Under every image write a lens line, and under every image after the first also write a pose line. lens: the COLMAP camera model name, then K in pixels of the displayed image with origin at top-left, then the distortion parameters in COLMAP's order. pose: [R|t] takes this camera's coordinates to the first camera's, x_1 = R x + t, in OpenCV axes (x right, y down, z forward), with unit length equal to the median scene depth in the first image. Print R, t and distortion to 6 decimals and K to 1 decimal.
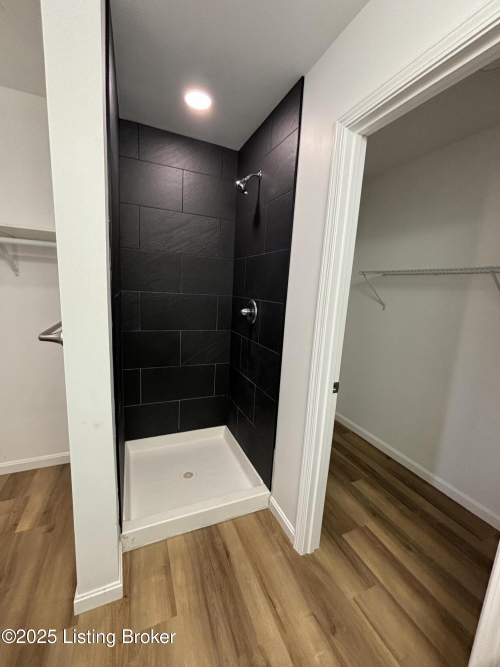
lens RADIAL K [[269.9, 0, 247.7], [0, 269.9, 334.1], [0, 0, 1]] dist [0.000150, 0.000126]
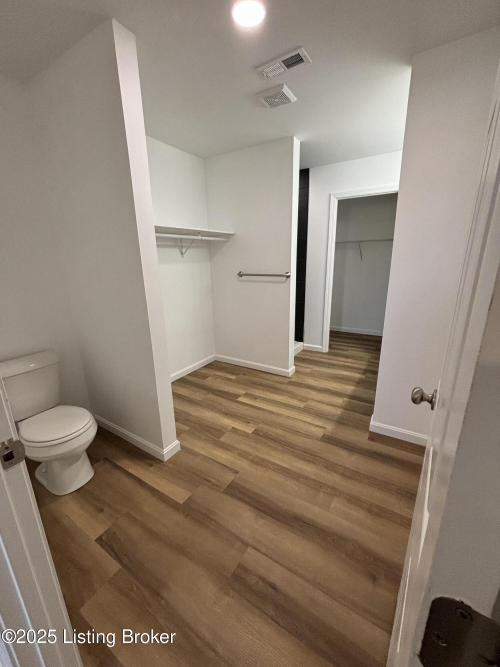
lens RADIAL K [[269.9, 0, 247.7], [0, 269.9, 334.1], [0, 0, 1]] dist [0.000150, 0.000126]
pose [[0.824305, -0.224157, 0.519880, -1.864325], [0.163547, 0.973410, 0.160391, 0.070030], [-0.542009, -0.047186, 0.839047, -0.865434]]
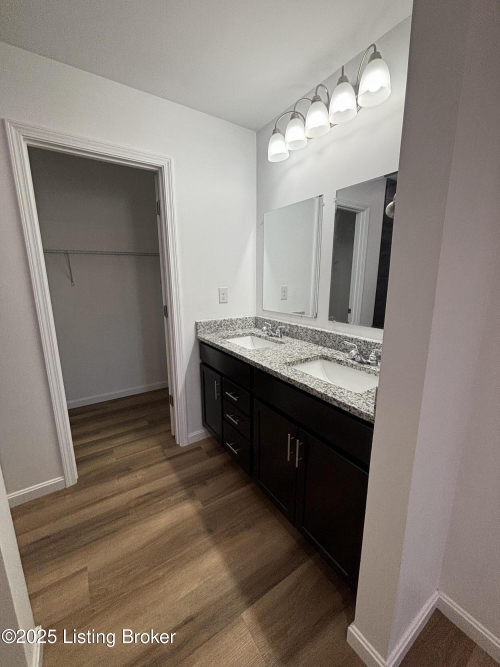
lens RADIAL K [[269.9, 0, 247.7], [0, 269.9, 334.1], [0, 0, 1]] dist [0.000150, 0.000126]
pose [[-0.169684, -0.257908, 0.951152, -0.965666], [0.160912, 0.944945, 0.284932, -0.063597], [-0.972273, 0.201401, -0.118842, 0.238150]]
